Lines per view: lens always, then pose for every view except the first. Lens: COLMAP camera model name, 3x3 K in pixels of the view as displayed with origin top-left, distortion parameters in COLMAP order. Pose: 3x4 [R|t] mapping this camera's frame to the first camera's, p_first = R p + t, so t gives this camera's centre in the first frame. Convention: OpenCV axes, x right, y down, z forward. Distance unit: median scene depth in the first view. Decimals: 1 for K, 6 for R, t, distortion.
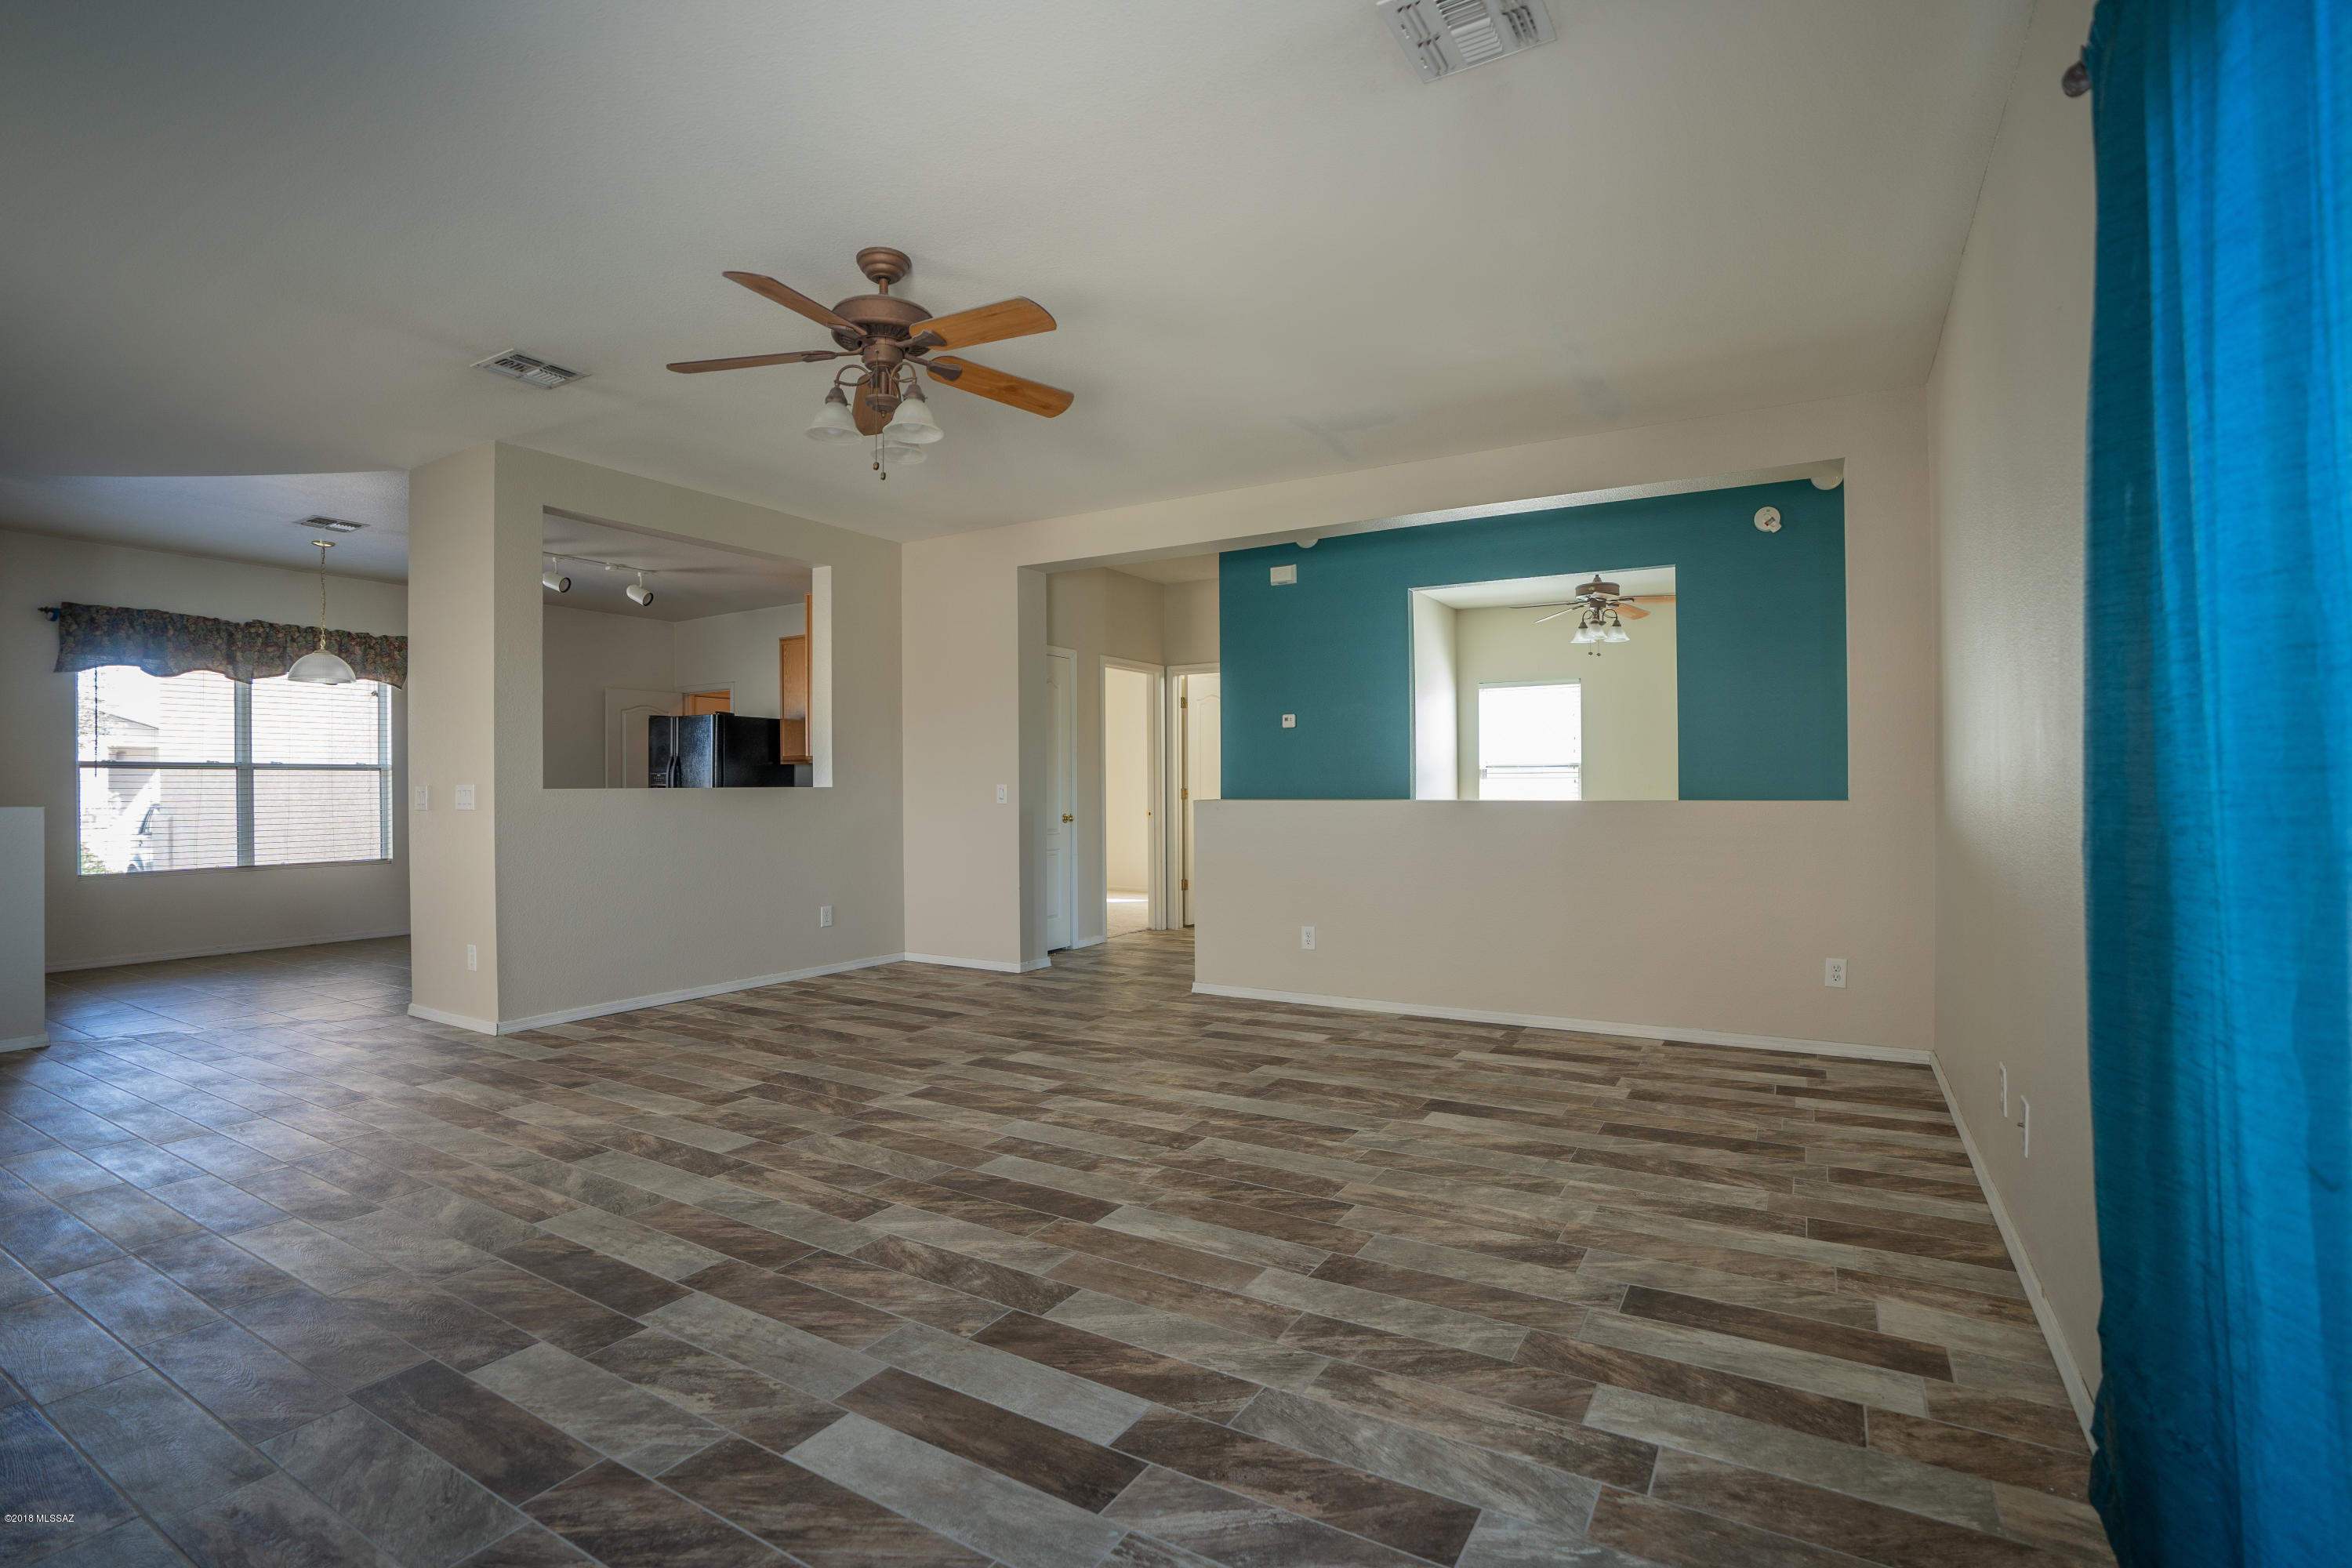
lens RADIAL K [[1092.6, 0, 1173.2], [0, 1092.6, 788.5], [0, 0, 1]] dist [-0.069225, 0.028940]
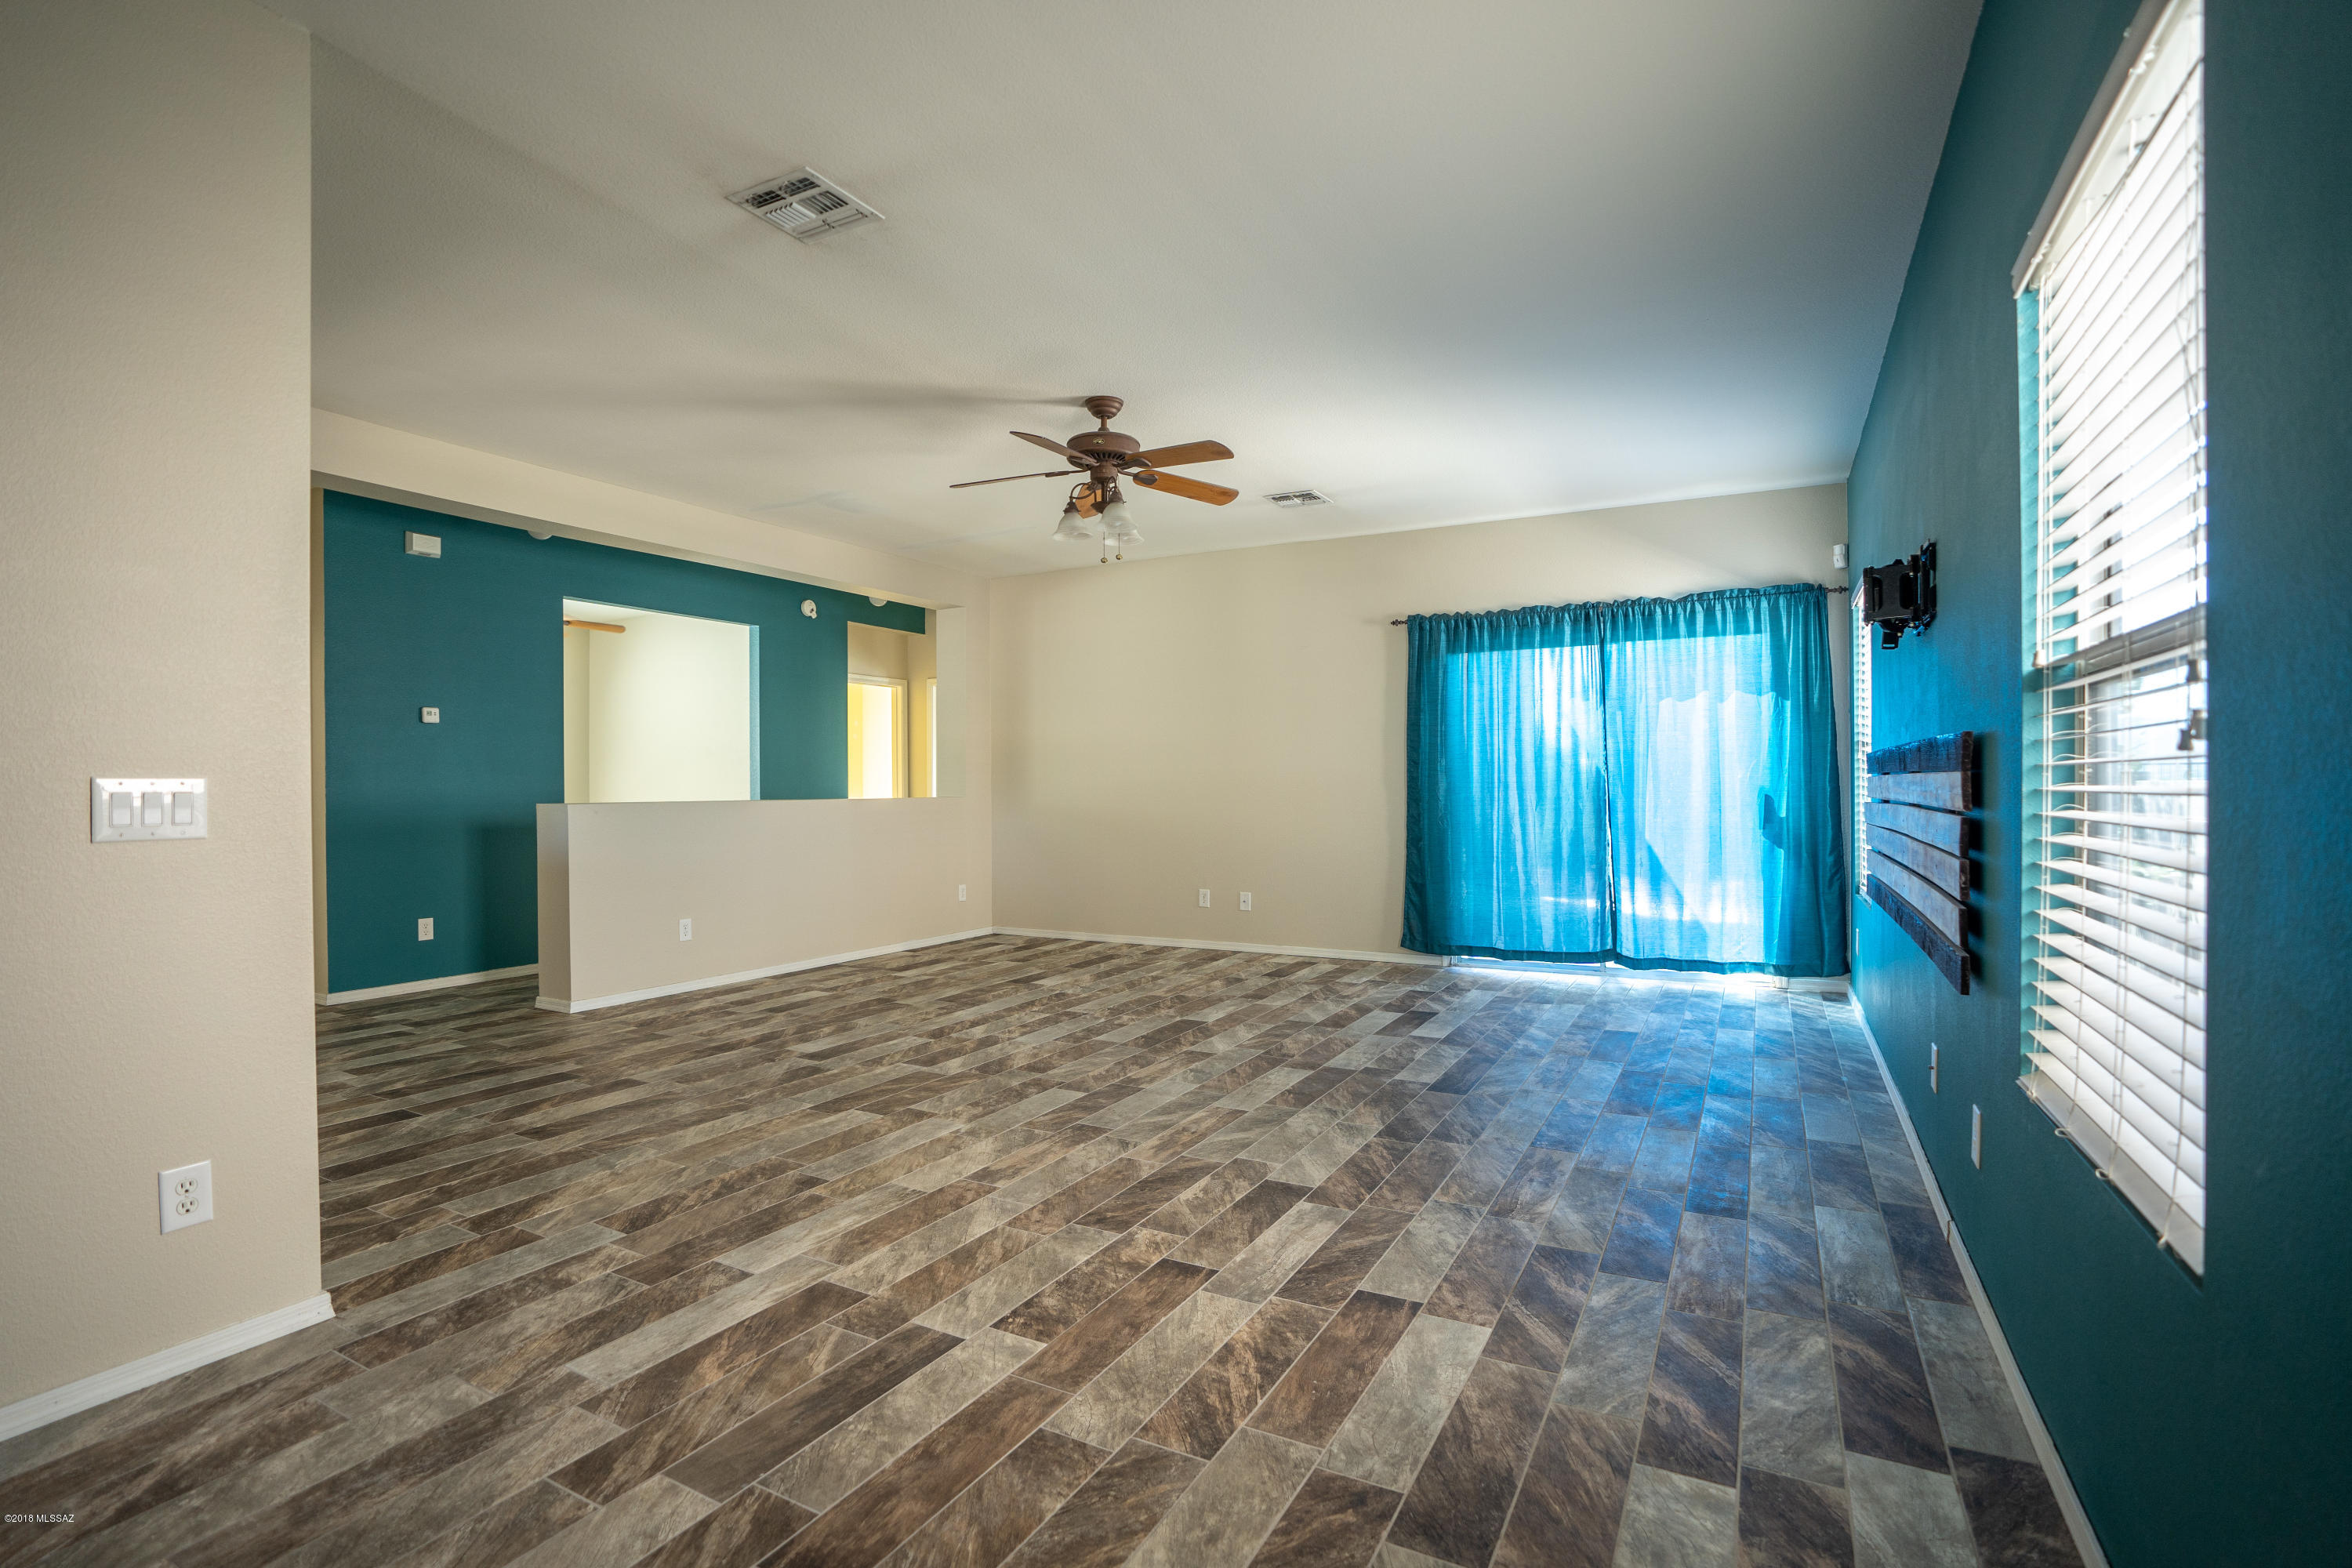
lens RADIAL K [[1092.6, 0, 1173.2], [0, 1092.6, 788.5], [0, 0, 1]] dist [-0.069225, 0.028940]
pose [[-0.036234, 0.001463, 0.999342, -1.630174], [0.006650, 0.999977, -0.001223, 0.003163], [-0.999321, 0.006601, -0.036243, 0.945038]]
